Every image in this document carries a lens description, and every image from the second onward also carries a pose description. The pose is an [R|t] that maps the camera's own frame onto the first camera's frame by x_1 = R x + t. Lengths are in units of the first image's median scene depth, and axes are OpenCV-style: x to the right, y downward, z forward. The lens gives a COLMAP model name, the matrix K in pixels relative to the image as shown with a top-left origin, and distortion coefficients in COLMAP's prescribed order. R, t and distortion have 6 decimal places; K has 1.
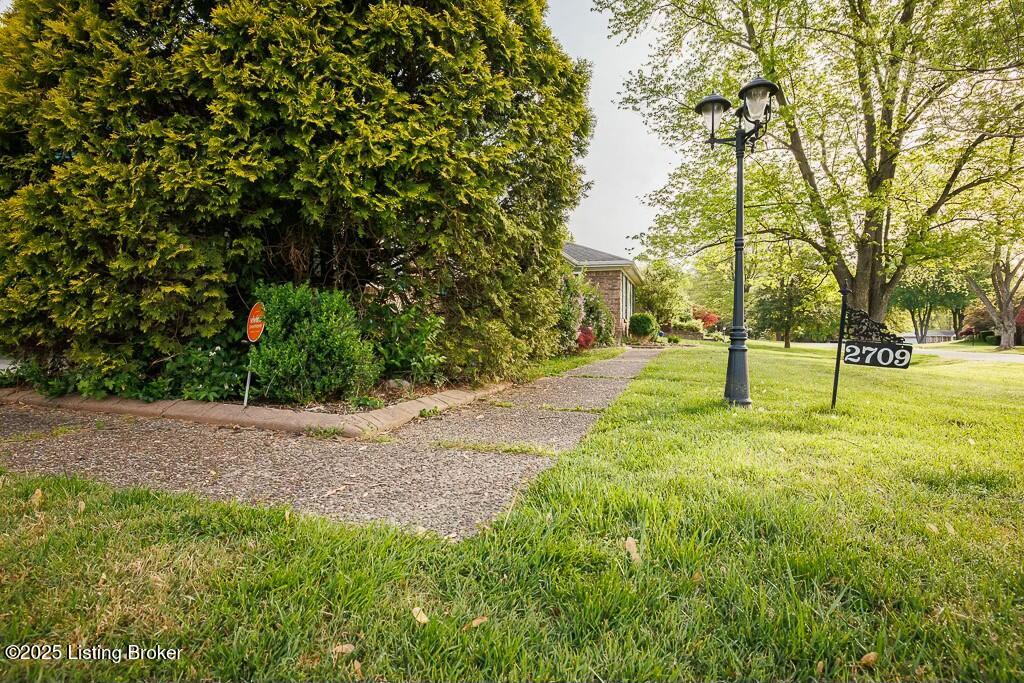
lens RADIAL K [[562.5, 0, 511.9], [0, 562.5, 331.3], [0, 0, 1]] dist [0.002851, 0.001159]
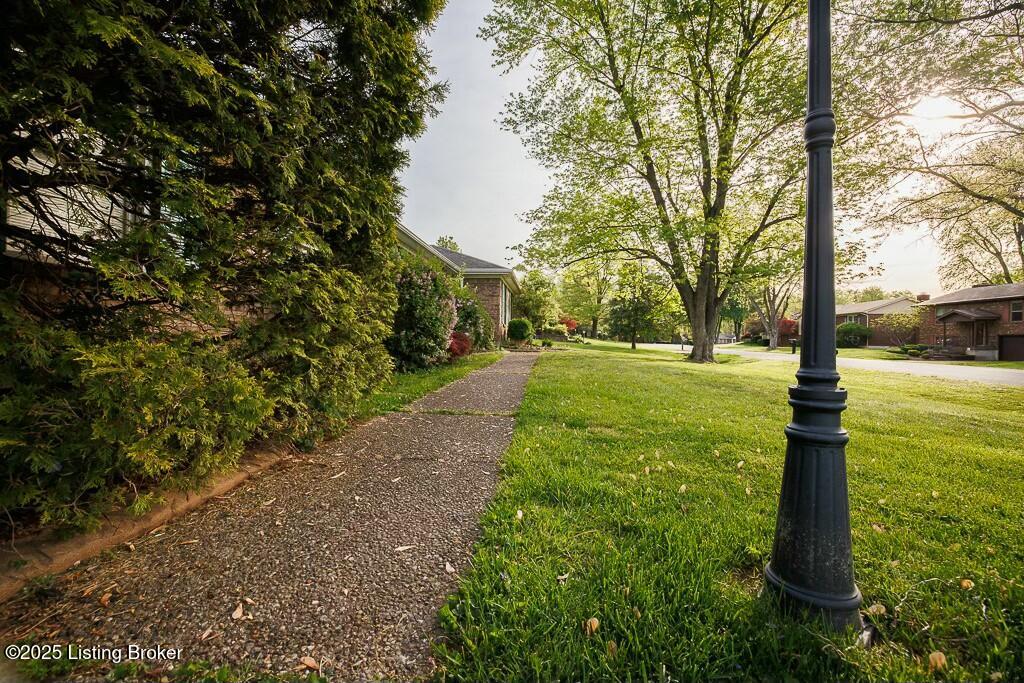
lens RADIAL K [[443.3, 0, 510.8], [0, 443.3, 336.3], [0, 0, 1]] dist [0.000359, -0.000002]
pose [[0.977504, 0.009868, 0.210685, 0.034517], [-0.012170, 0.999880, 0.009630, -0.006289], [-0.210565, -0.011977, 0.977506, 0.164821]]
